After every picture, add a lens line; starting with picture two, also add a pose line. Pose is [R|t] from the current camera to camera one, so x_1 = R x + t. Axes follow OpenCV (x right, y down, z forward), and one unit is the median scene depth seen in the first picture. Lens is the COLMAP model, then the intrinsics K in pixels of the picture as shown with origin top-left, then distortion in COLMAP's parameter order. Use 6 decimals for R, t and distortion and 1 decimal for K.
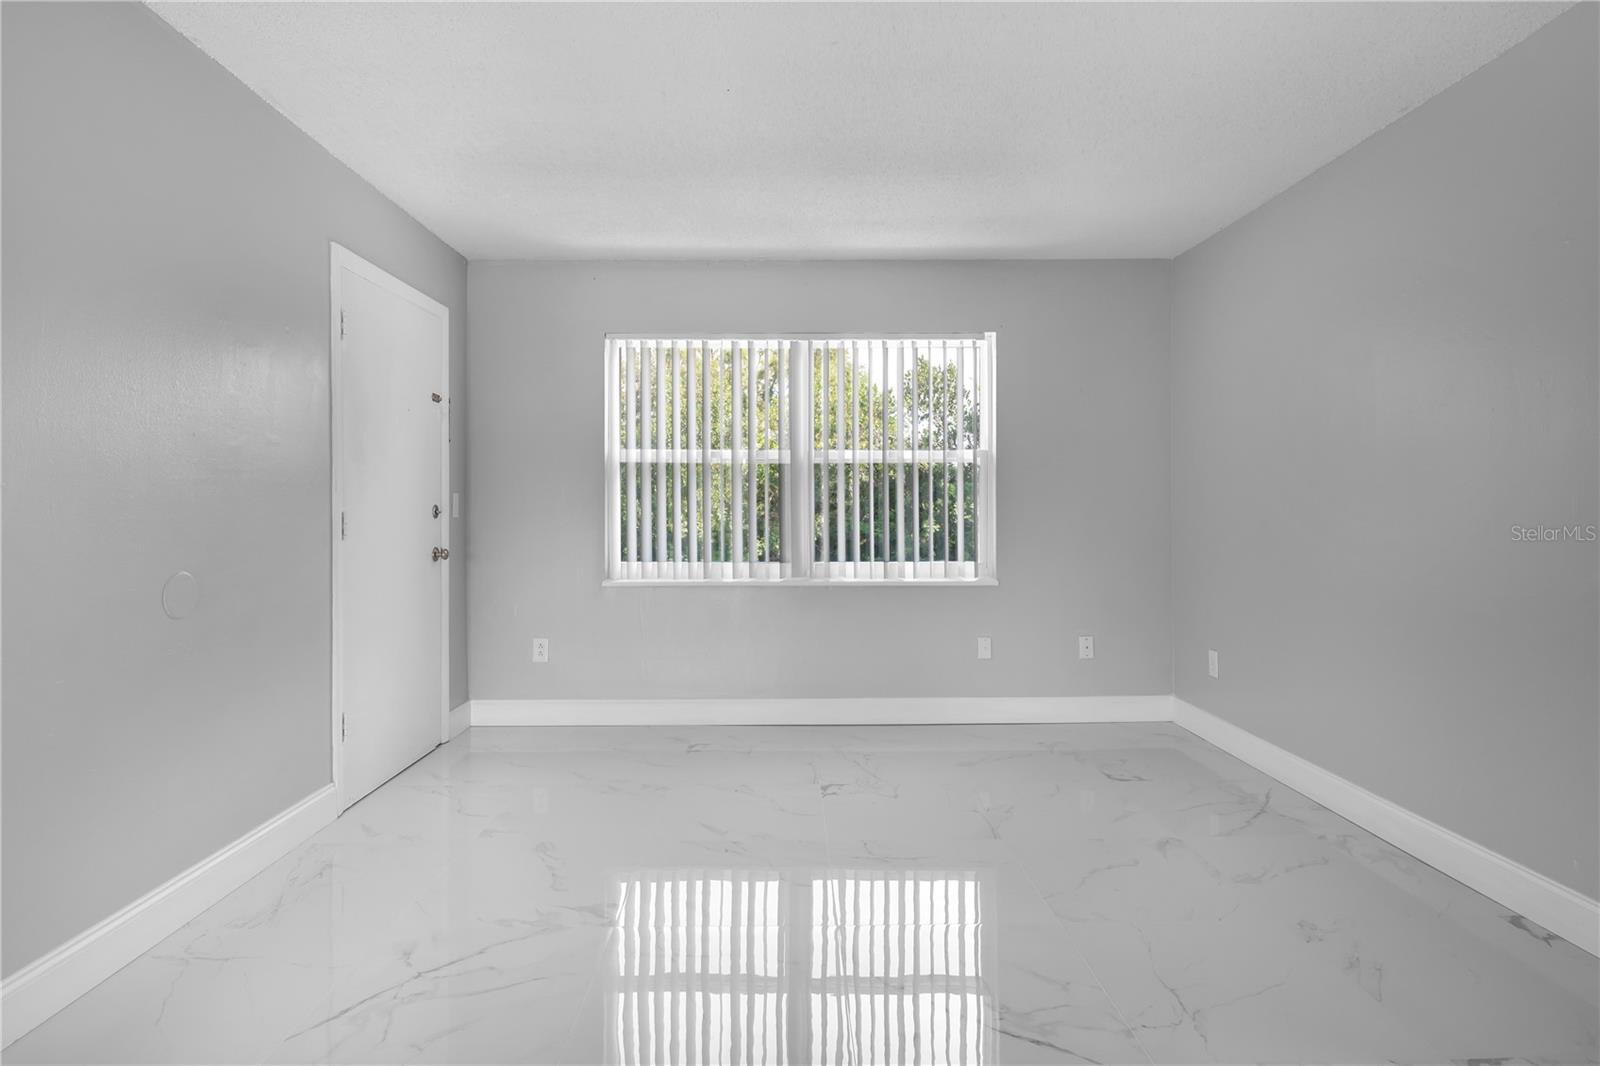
lens RADIAL K [[873.0, 0, 800.0], [0, 873.0, 533.0], [0, 0, 1]] dist [0.000582, 0.001846]
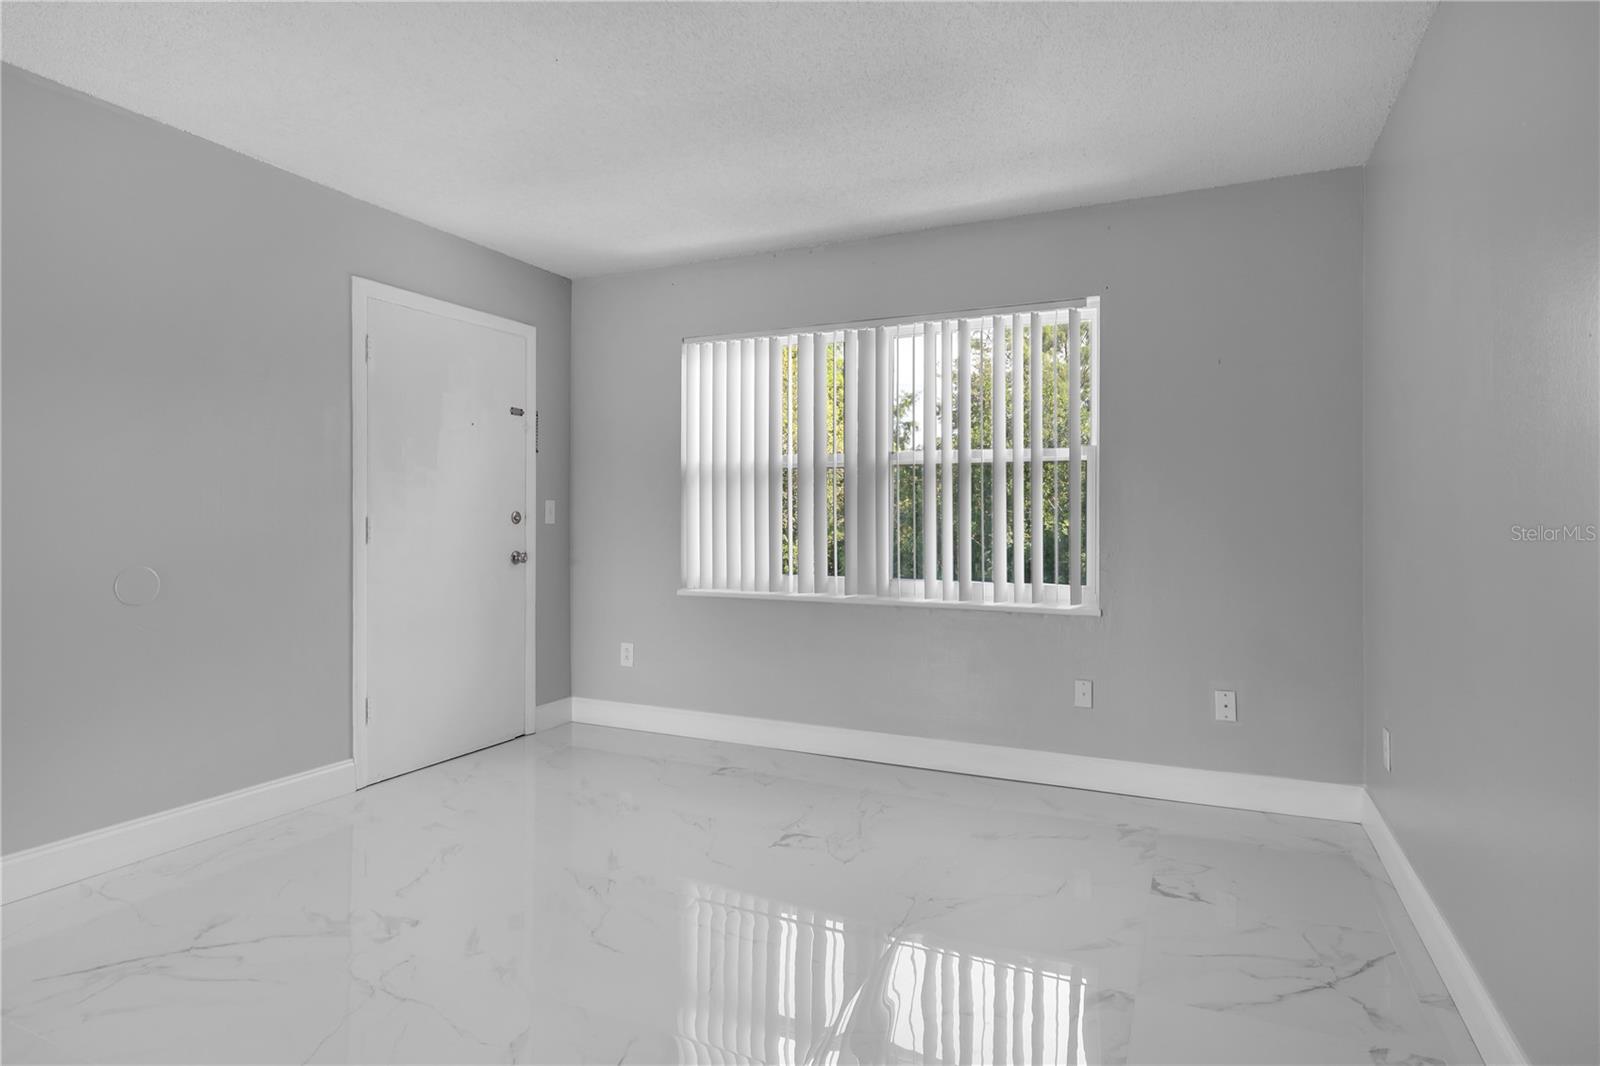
lens RADIAL K [[873.0, 0, 800.0], [0, 873.0, 533.0], [0, 0, 1]] dist [0.000582, 0.001846]
pose [[0.897763, 0.014002, -0.440257, 0.334041], [-0.018685, 0.999806, -0.006304, -0.005022], [0.440083, 0.013886, 0.897850, 0.173400]]
